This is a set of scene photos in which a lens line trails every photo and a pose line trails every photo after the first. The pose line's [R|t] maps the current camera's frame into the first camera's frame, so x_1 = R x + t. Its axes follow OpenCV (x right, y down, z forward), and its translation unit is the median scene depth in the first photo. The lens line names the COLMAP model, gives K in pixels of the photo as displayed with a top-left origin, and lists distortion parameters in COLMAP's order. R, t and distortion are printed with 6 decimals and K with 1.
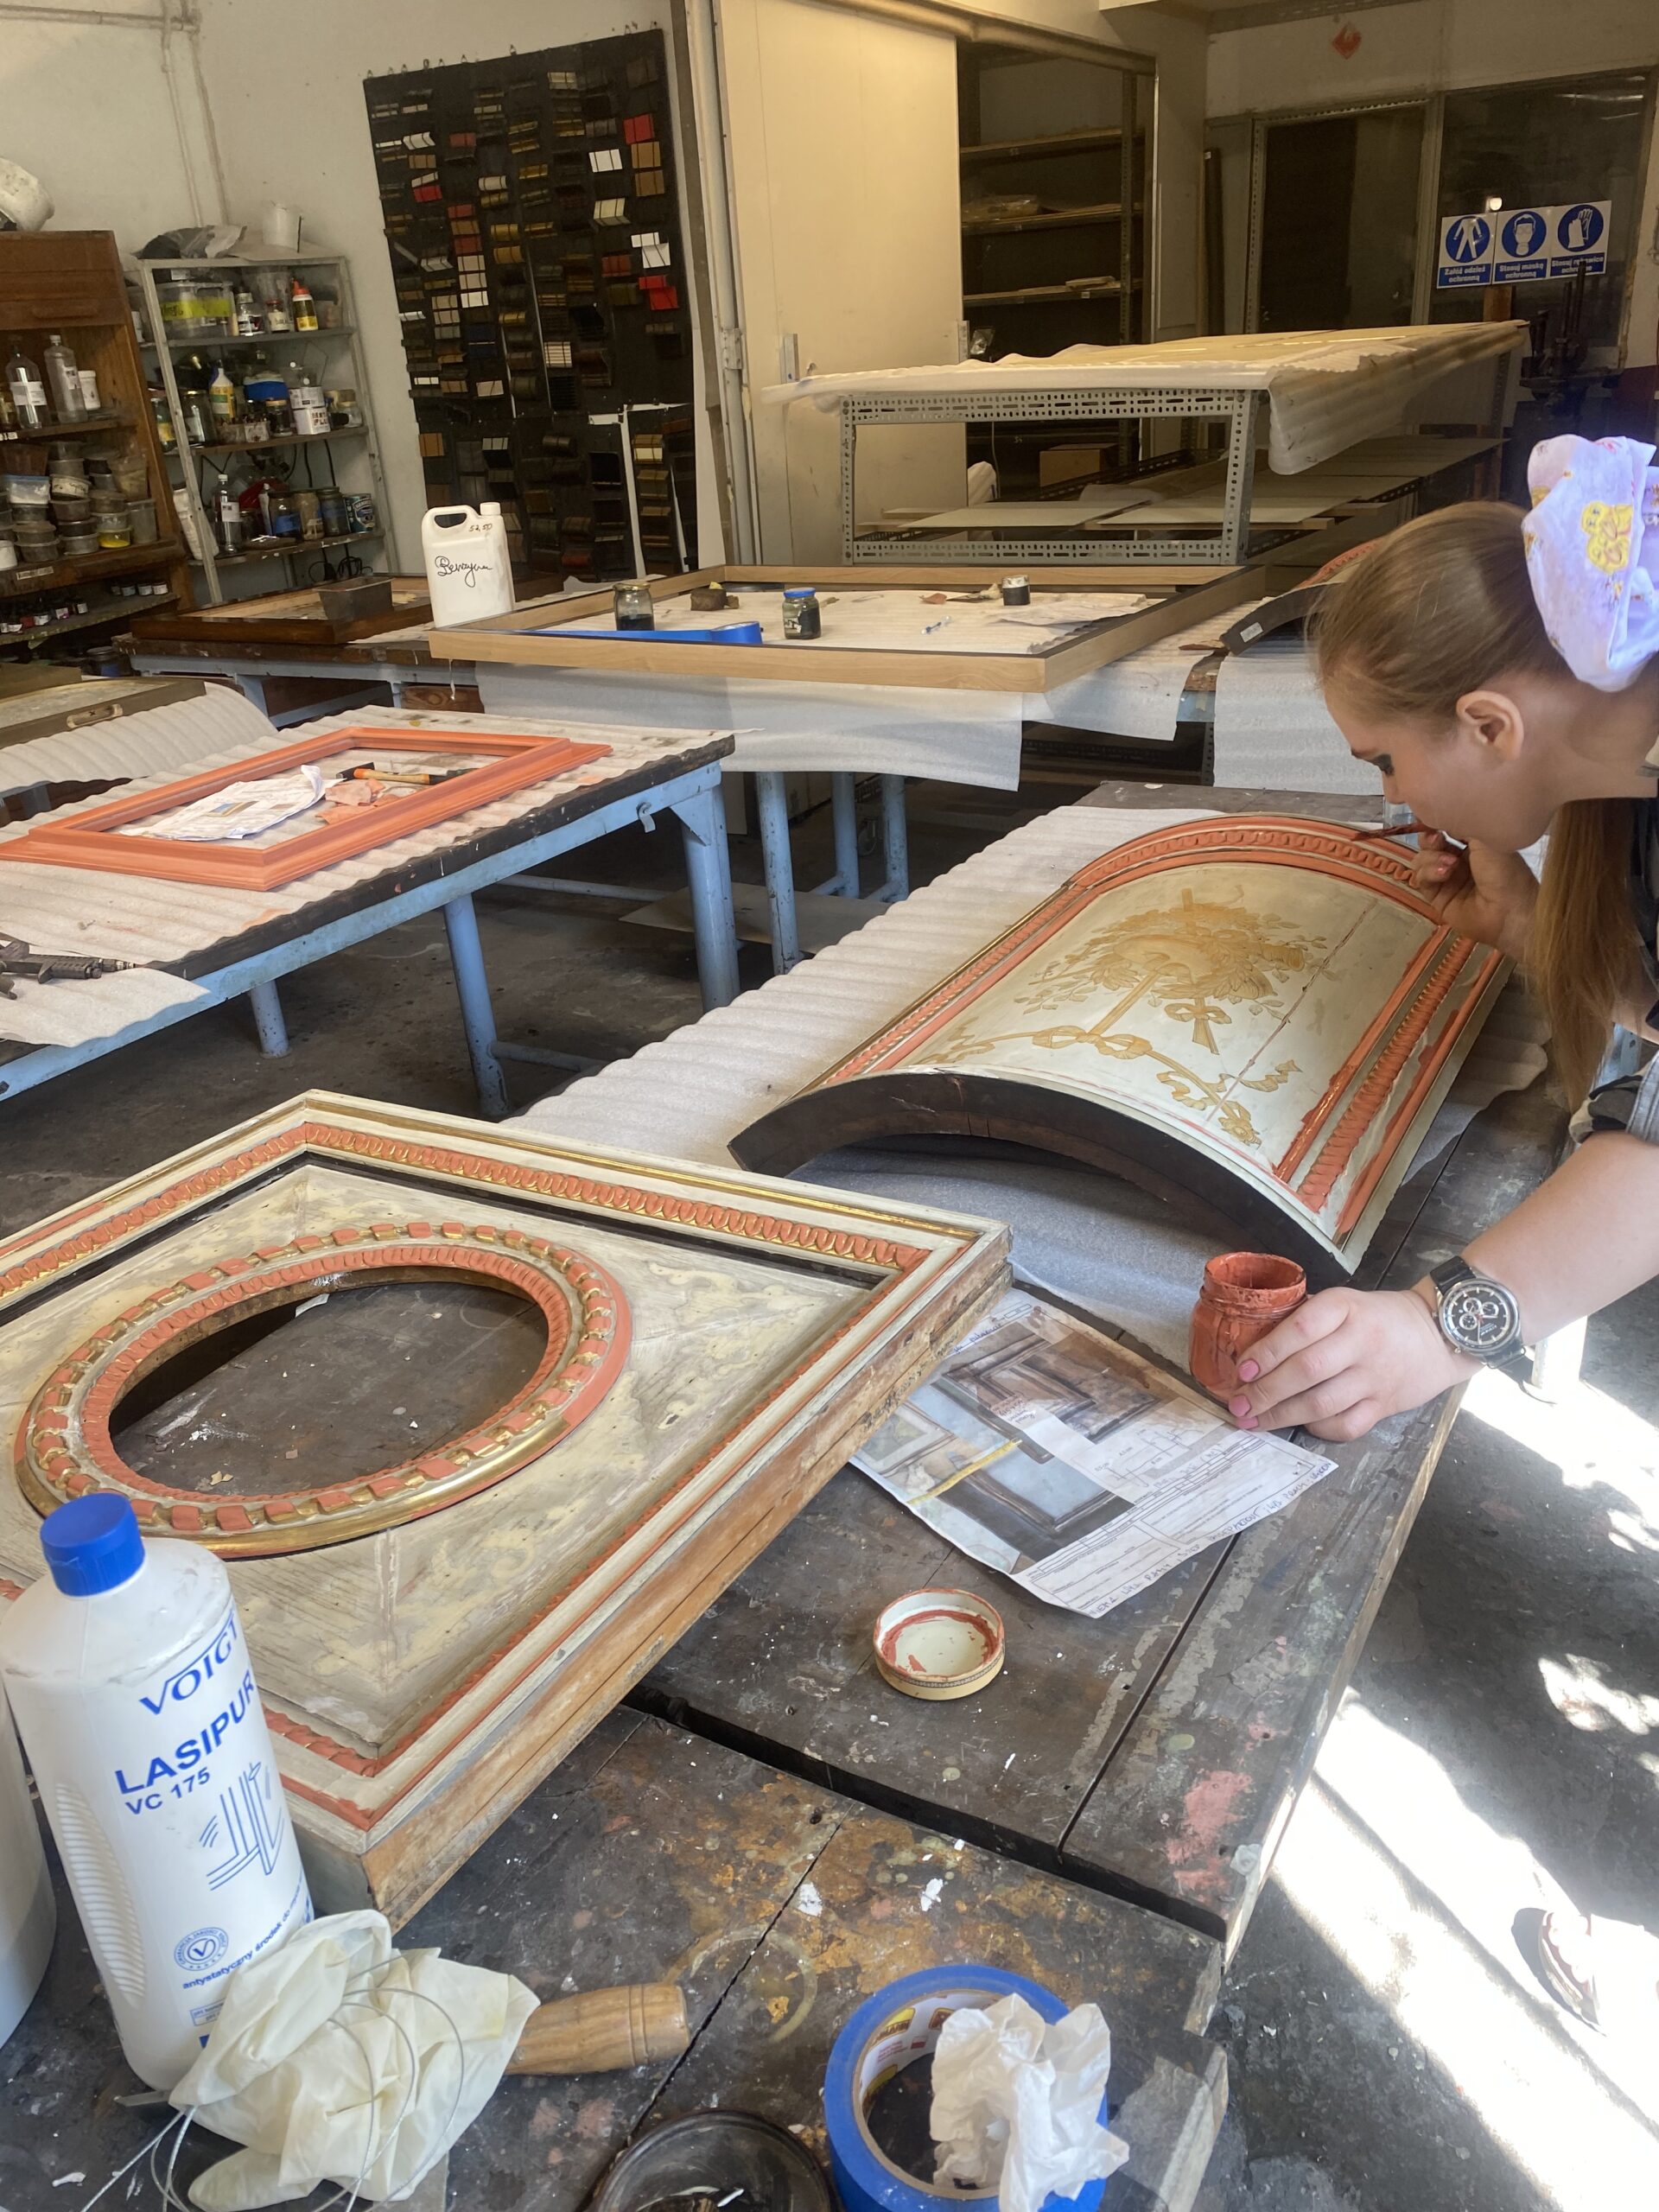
lens RADIAL K [[1672.4, 0, 837.0], [0, 1672.4, 1098.8], [0, 0, 1]] dist [0.005437, -0.006052]
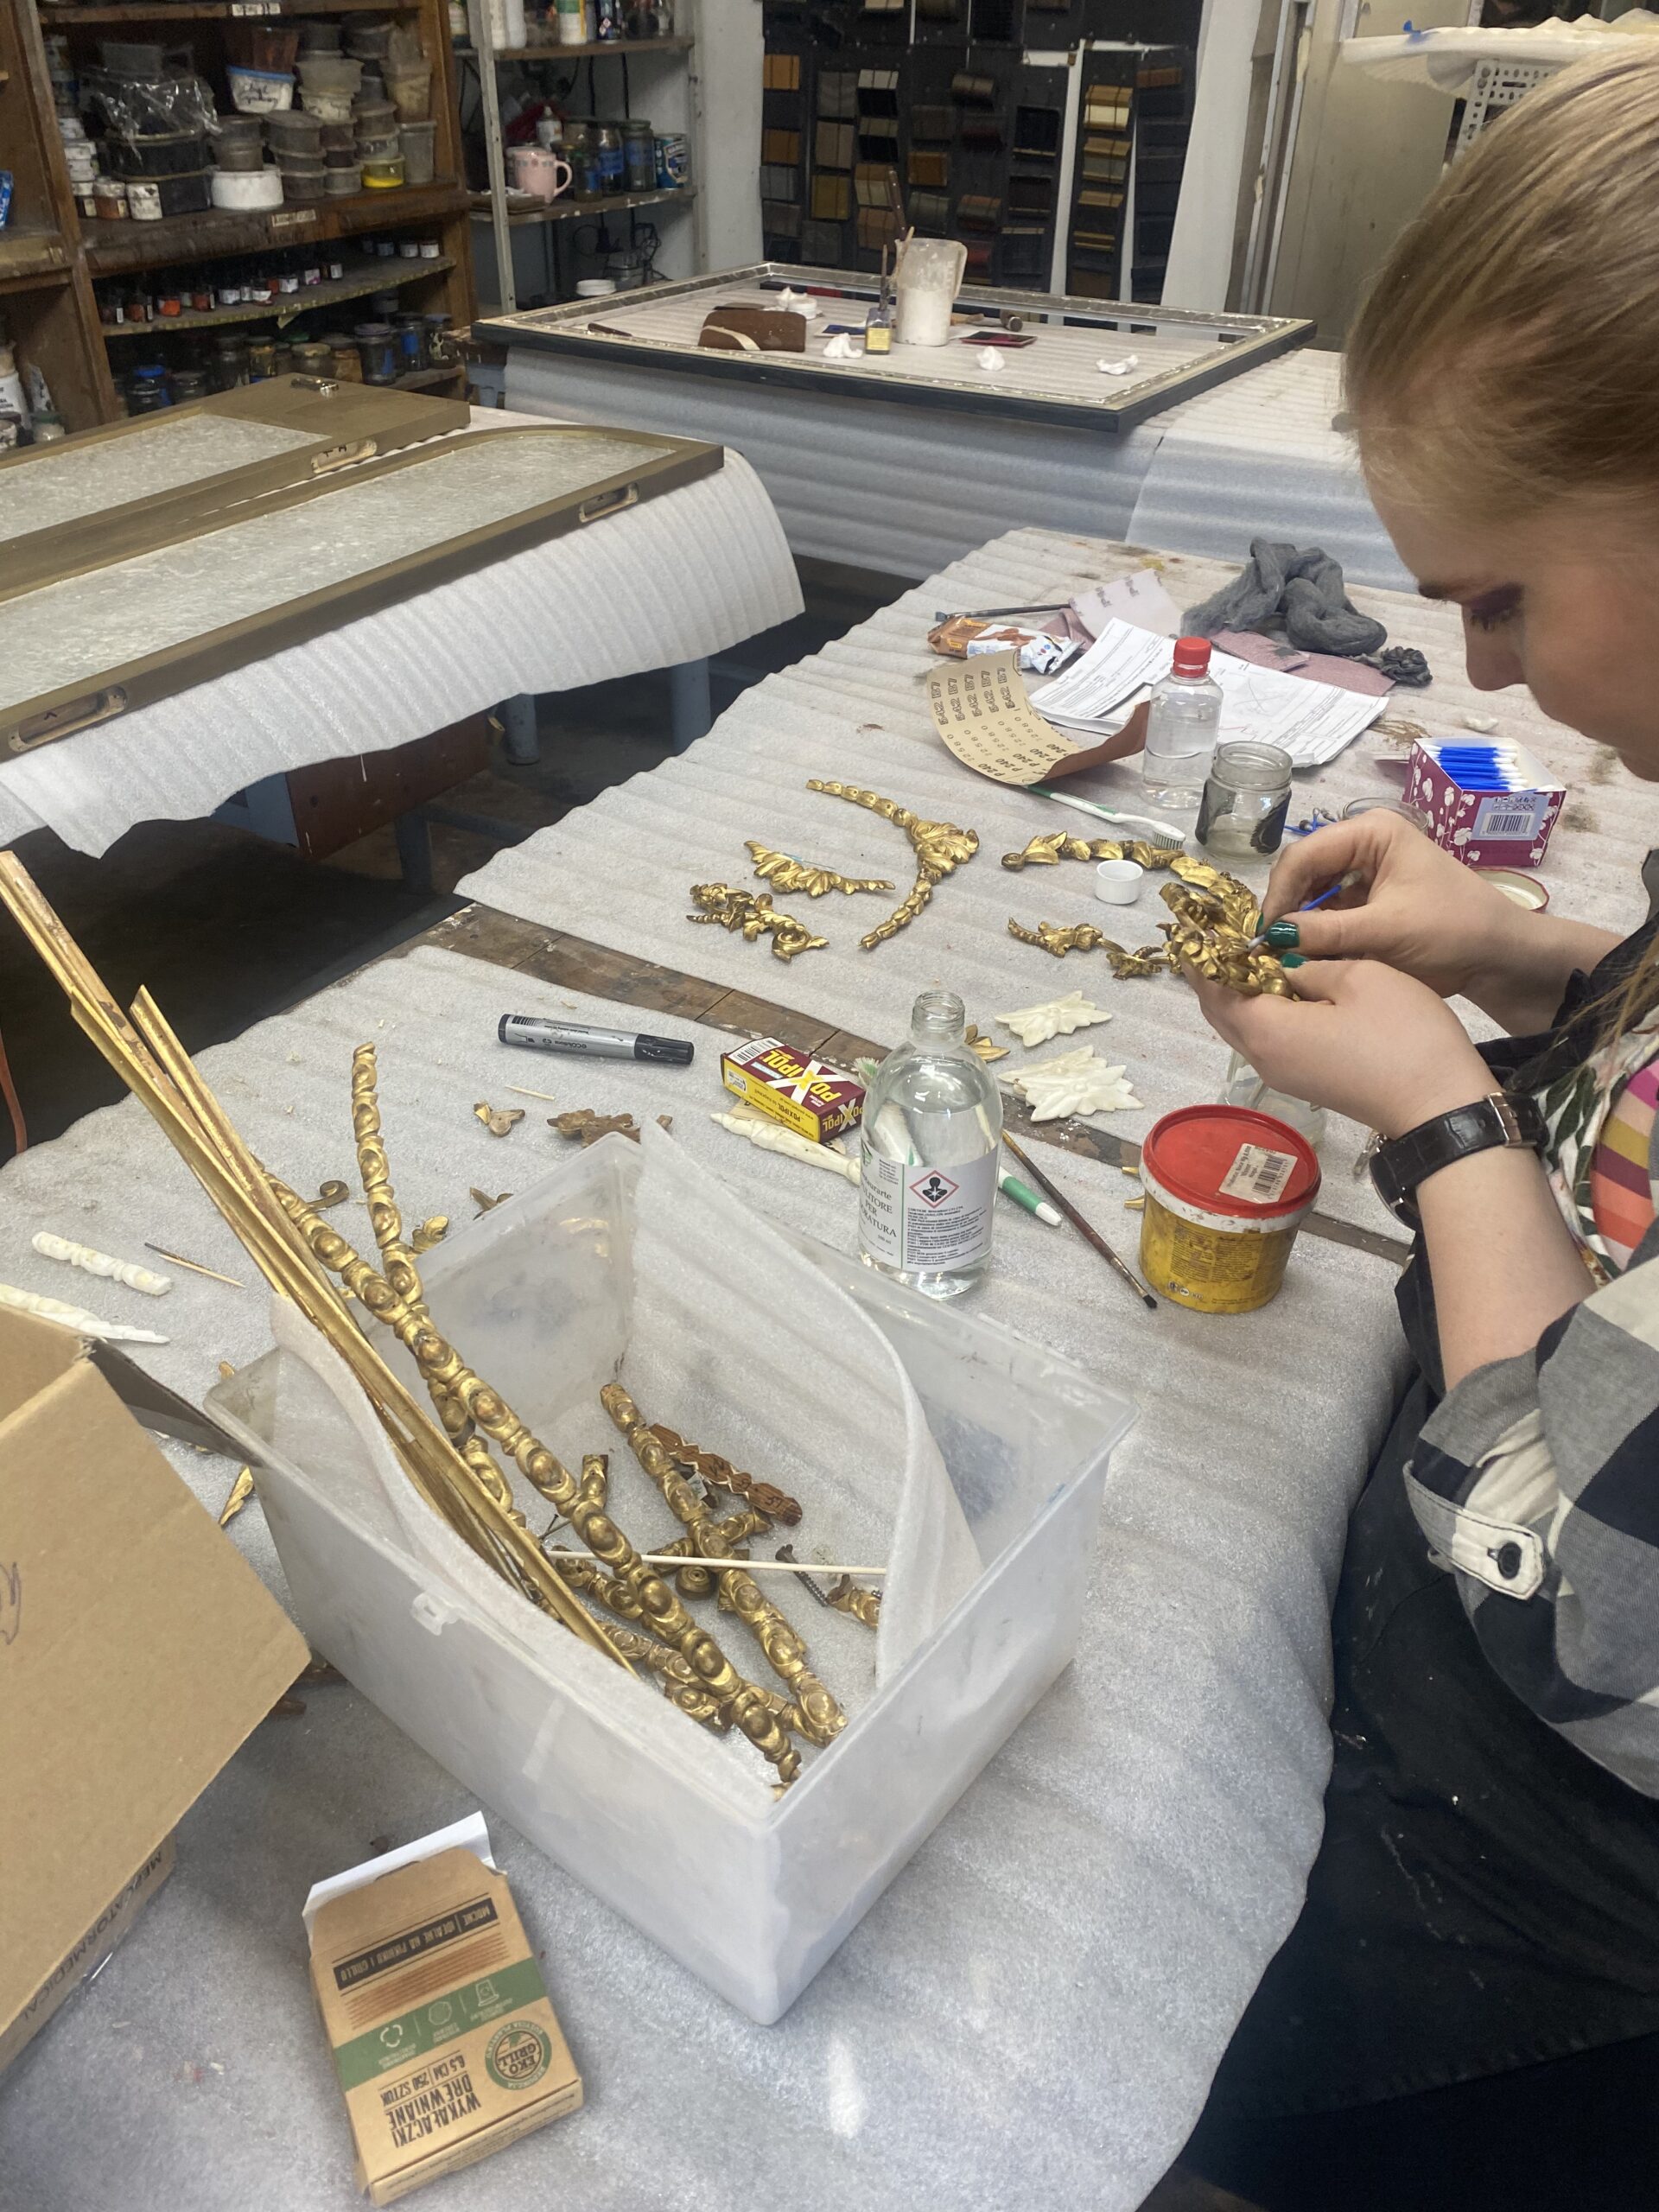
lens RADIAL K [[1672.4, 0, 822.8], [0, 1672.4, 1114.3], [0, 0, 1]] dist [0.005437, -0.006052]
pose [[0.996807, 0.074235, 0.029423, -0.225640], [-0.078306, 0.980894, 0.178085, -0.073431], [-0.015641, -0.179820, 0.983575, 0.192709]]
